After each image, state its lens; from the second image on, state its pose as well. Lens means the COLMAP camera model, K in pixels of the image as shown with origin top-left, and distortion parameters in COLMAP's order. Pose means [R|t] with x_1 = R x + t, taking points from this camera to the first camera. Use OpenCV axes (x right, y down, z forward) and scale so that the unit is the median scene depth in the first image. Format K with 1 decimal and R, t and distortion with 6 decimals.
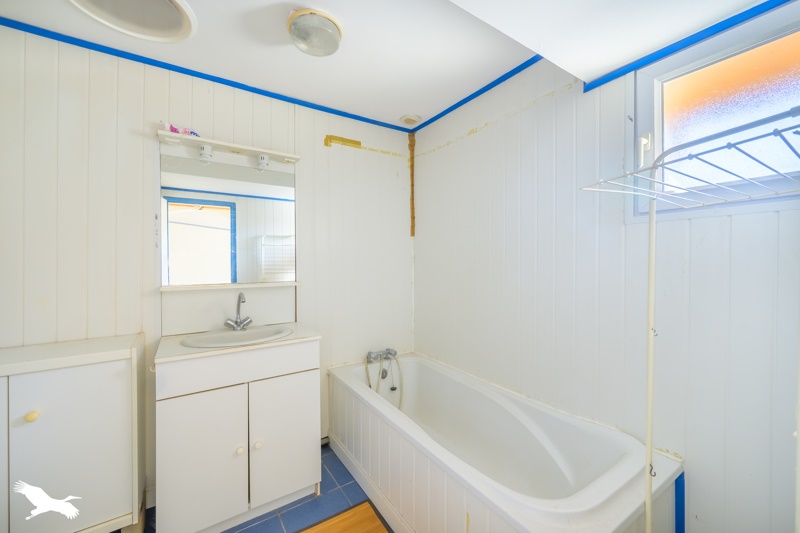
lens RADIAL K [[316.4, 0, 397.5], [0, 316.4, 265.6], [0, 0, 1]] dist [-0.001113, -0.000081]
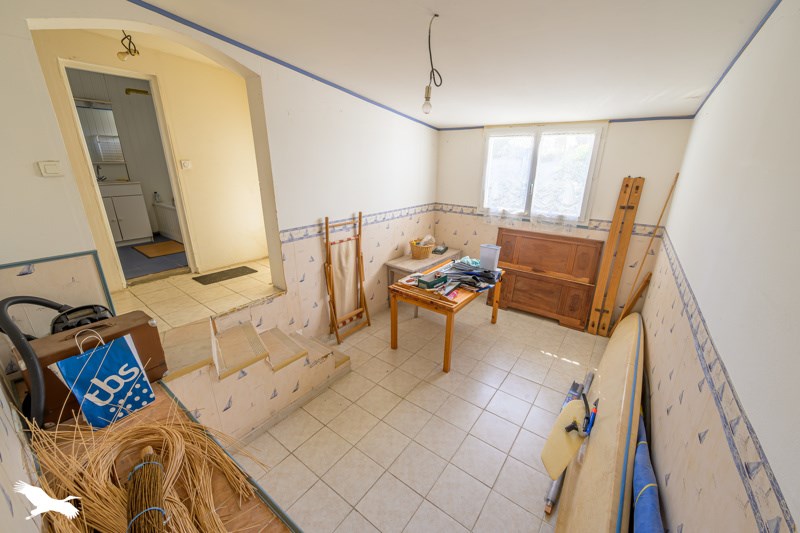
lens RADIAL K [[316.4, 0, 400.4], [0, 316.4, 265.4], [0, 0, 1]] dist [-0.001113, -0.000081]
pose [[0.934716, -0.085668, 0.344915, 0.640952], [-0.025505, 0.951840, 0.305532, 0.016582], [-0.354479, -0.294383, 0.887515, -1.815735]]
